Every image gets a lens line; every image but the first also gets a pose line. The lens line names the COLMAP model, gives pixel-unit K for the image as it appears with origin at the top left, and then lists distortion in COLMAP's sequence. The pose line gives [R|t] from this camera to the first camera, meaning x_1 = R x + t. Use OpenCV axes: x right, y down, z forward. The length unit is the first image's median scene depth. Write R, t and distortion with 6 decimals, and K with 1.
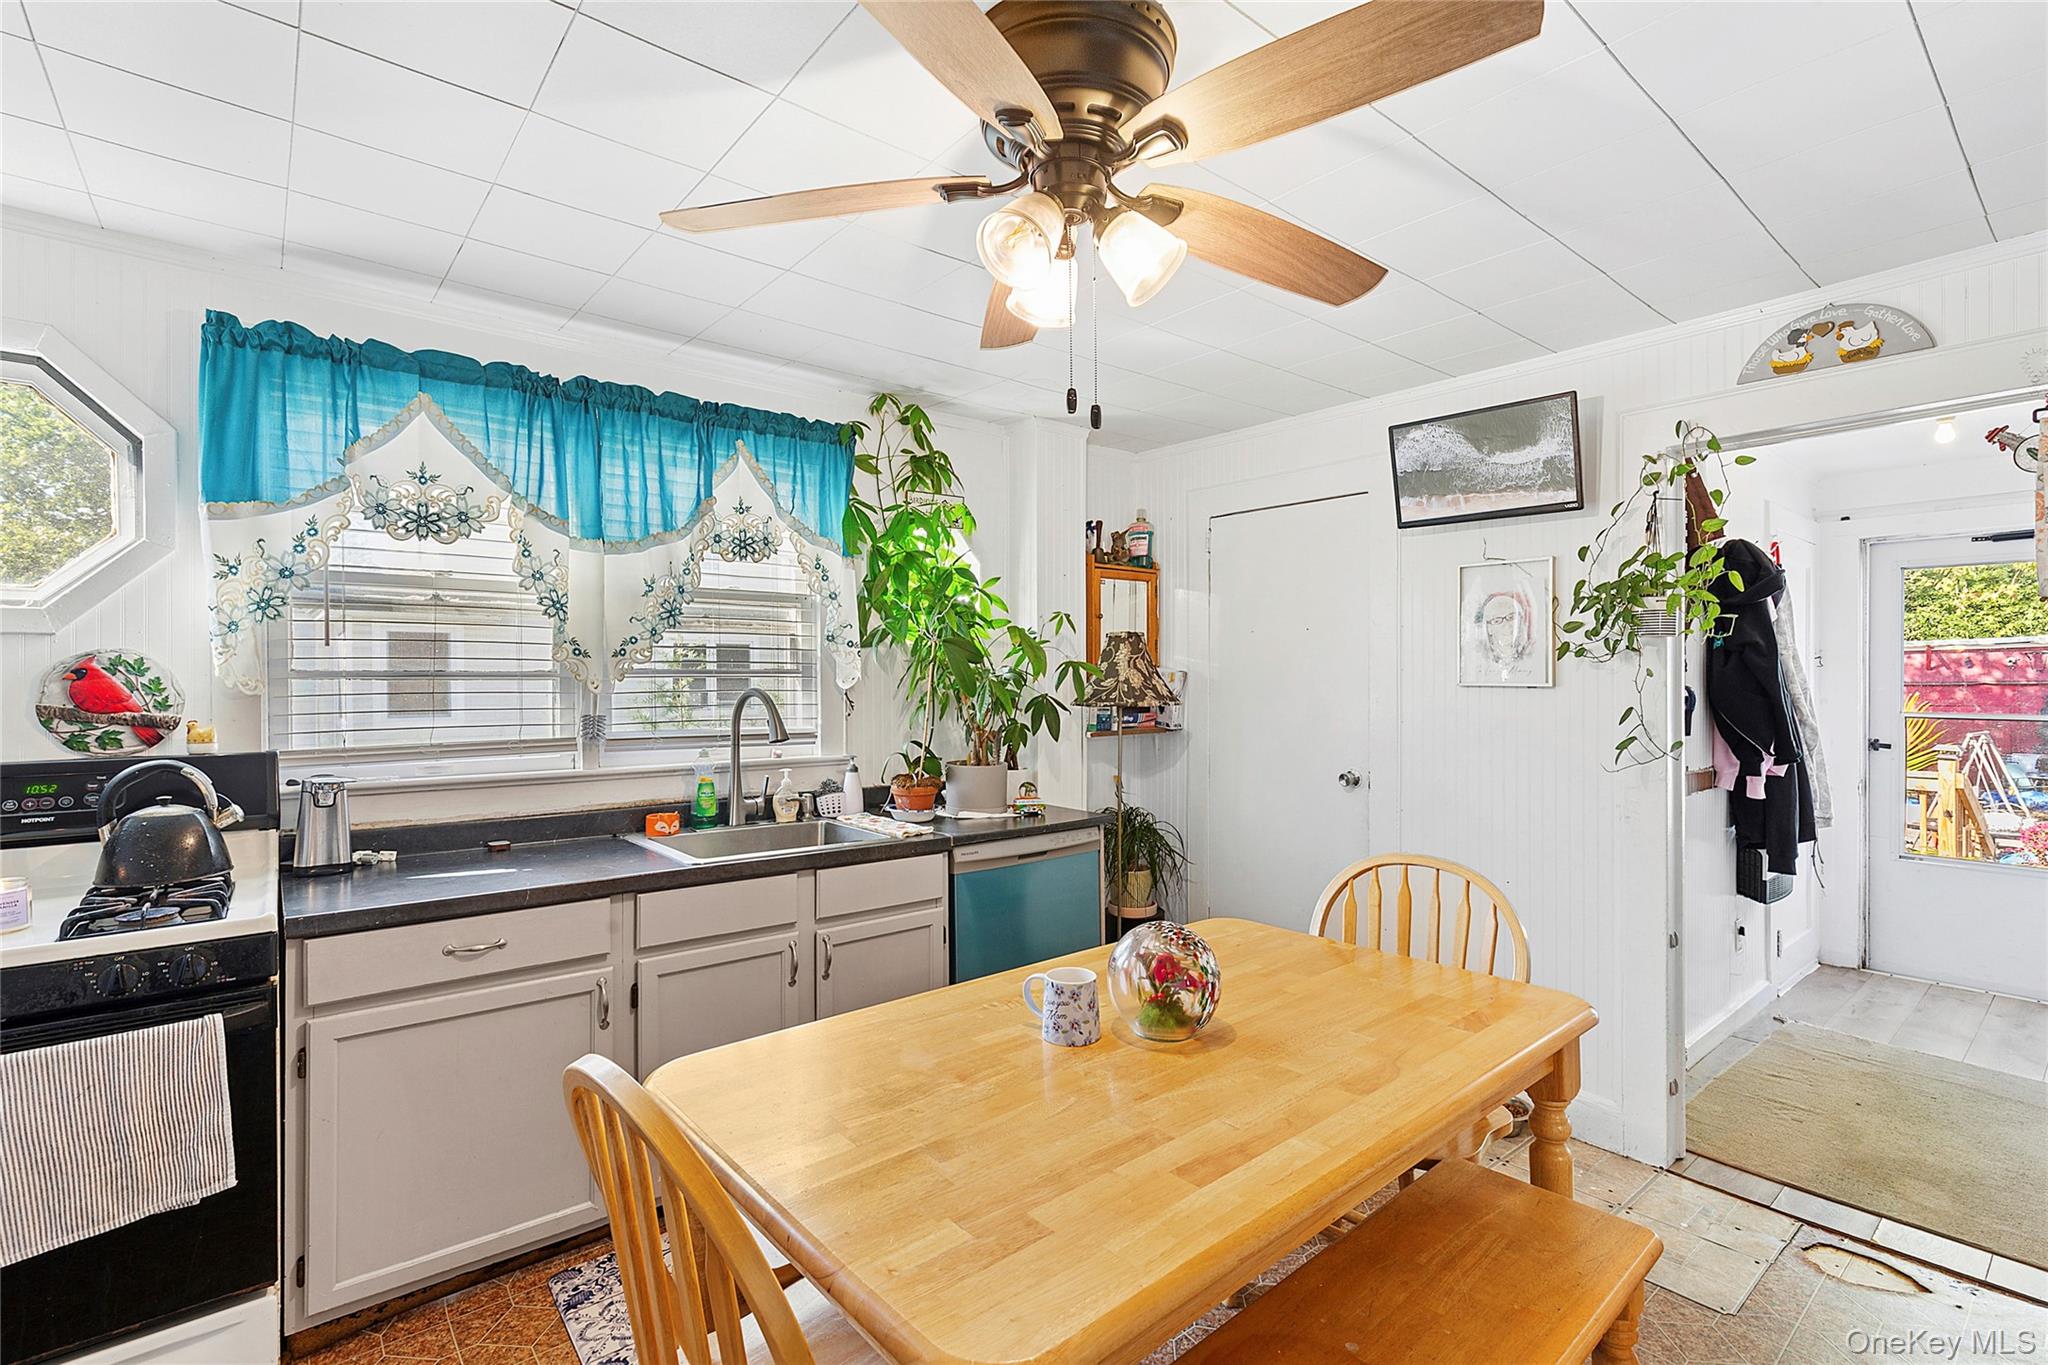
lens RADIAL K [[939.6, 0, 1024.1], [0, 939.6, 680.2], [0, 0, 1]] dist [-0.002289, 0.000088]
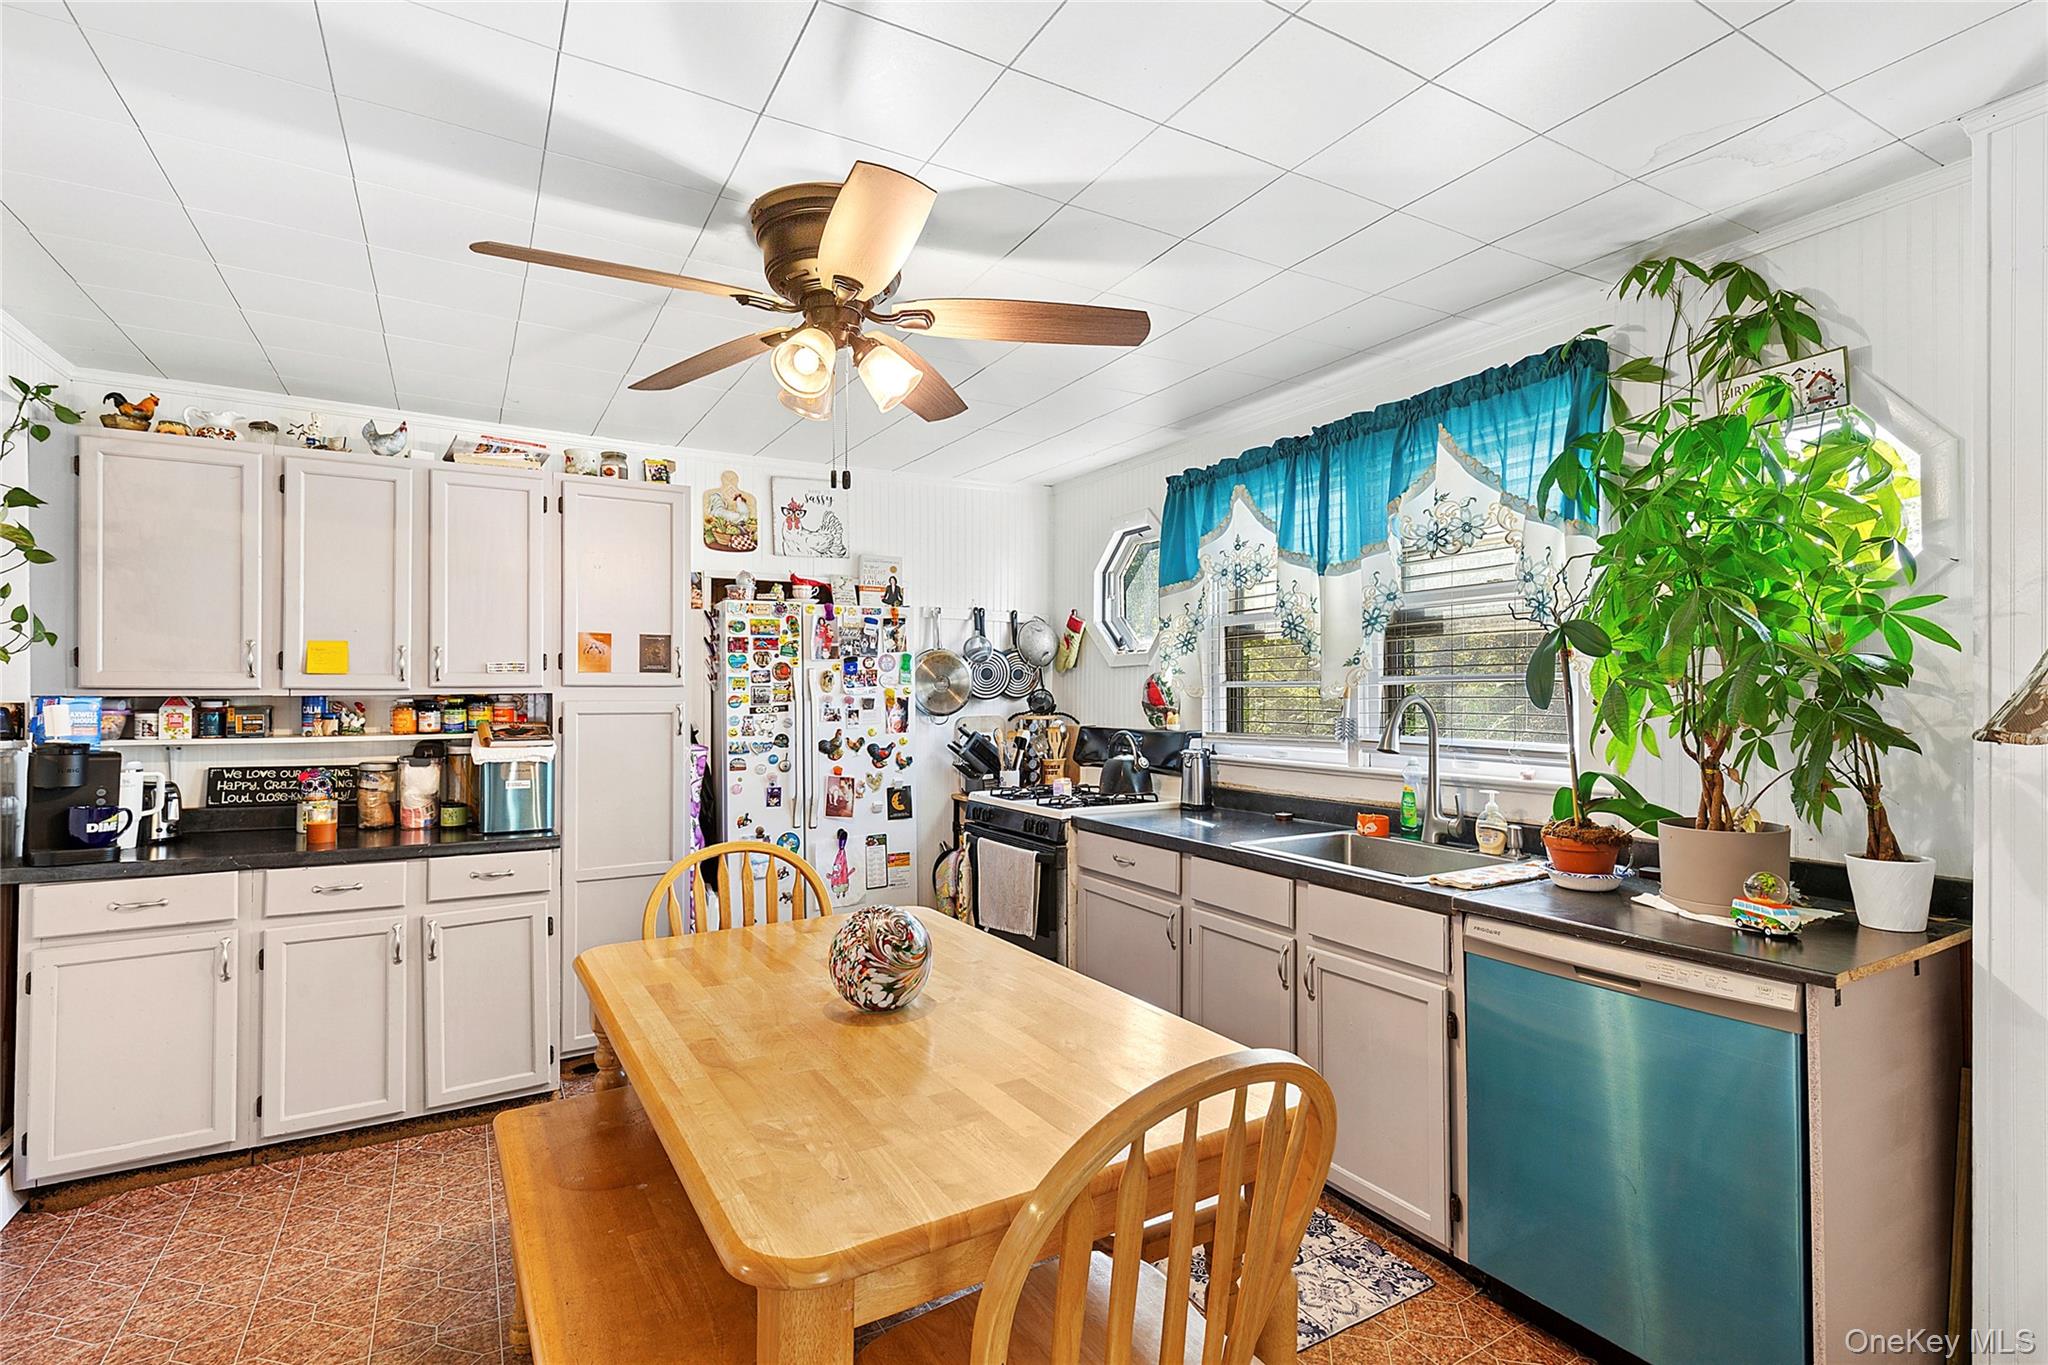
lens RADIAL K [[939.6, 0, 1019.8], [0, 939.6, 687.6], [0, 0, 1]] dist [-0.002289, 0.000088]
pose [[-0.172044, -0.002982, -0.985085, 0.706781], [0.005012, 0.999980, -0.003902, 0.003135], [0.985076, -0.005609, -0.172026, 0.794687]]
